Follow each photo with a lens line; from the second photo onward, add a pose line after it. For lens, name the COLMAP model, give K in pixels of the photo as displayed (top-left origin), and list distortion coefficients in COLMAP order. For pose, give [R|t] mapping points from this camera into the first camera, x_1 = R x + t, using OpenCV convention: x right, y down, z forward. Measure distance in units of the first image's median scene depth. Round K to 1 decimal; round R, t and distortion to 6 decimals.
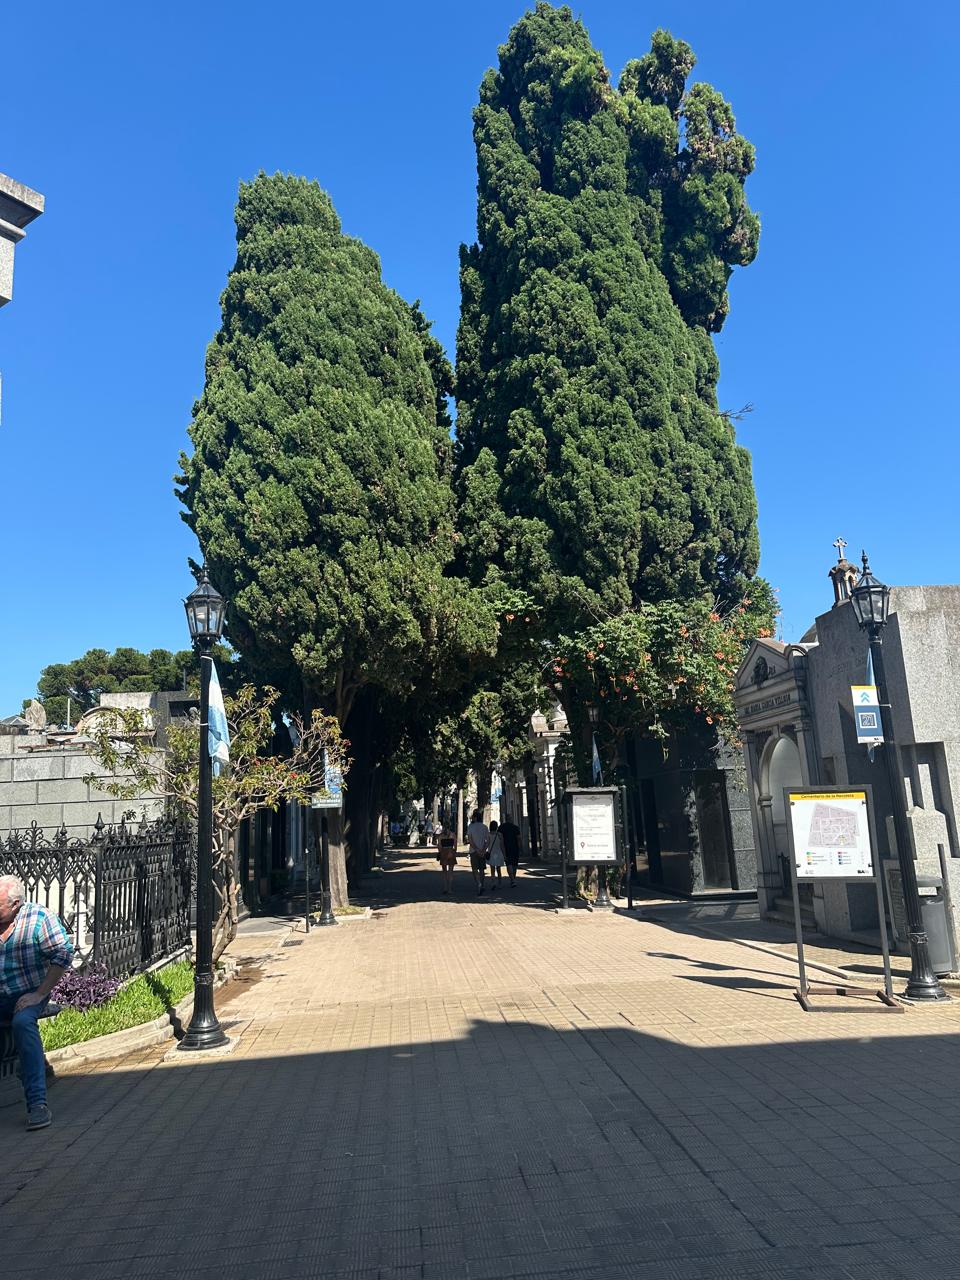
lens RADIAL K [[902.3, 0, 482.1], [0, 902.3, 647.7], [0, 0, 1]] dist [0.165276, -0.268768]
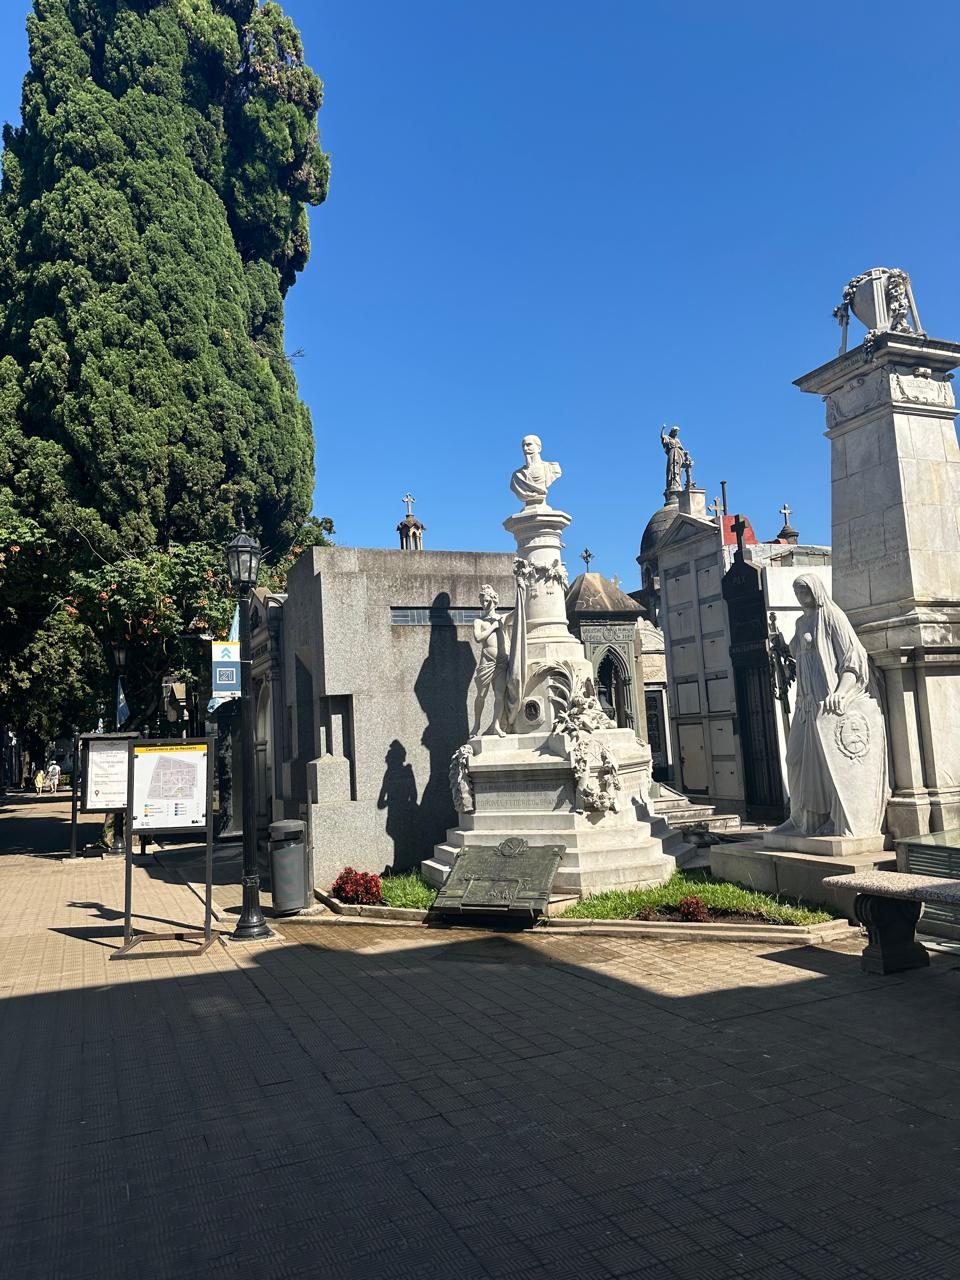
lens RADIAL K [[914.2, 0, 479.4], [0, 914.2, 637.0], [0, 0, 1]] dist [0.126257, -0.160445]
pose [[0.956547, 0.038460, 0.289031, 0.200645], [-0.055141, 0.997236, 0.049792, -0.015939], [-0.286317, -0.063566, 0.956024, -0.034210]]
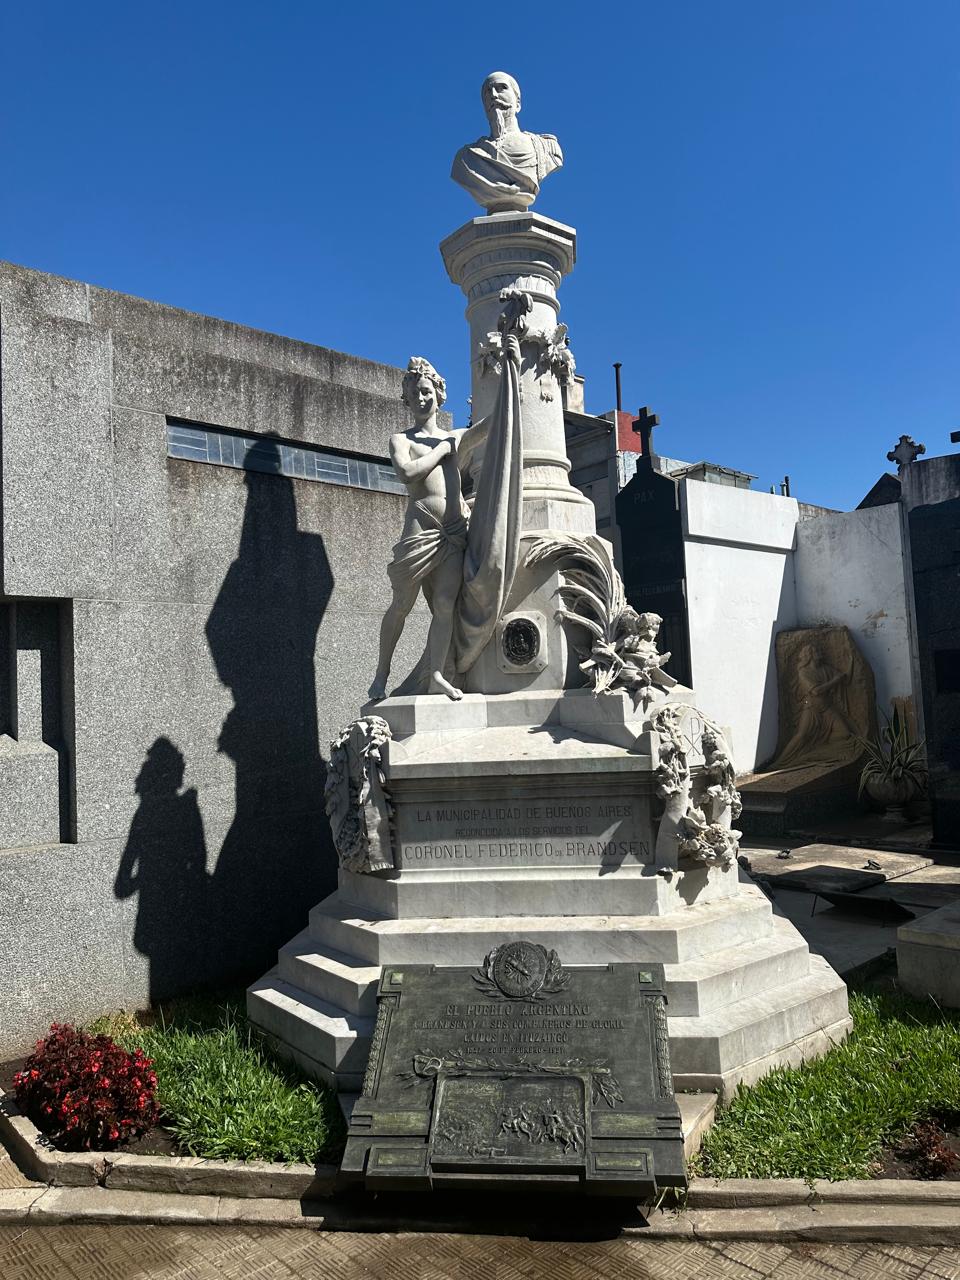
lens RADIAL K [[892.6, 0, 474.6], [0, 892.6, 644.2], [0, 0, 1]] dist [0.096251, -0.151203]
pose [[0.808157, 0.065488, 0.585314, 0.242291], [-0.113682, 0.992455, 0.045923, 0.048881], [-0.577891, -0.103652, 0.809505, 0.312999]]
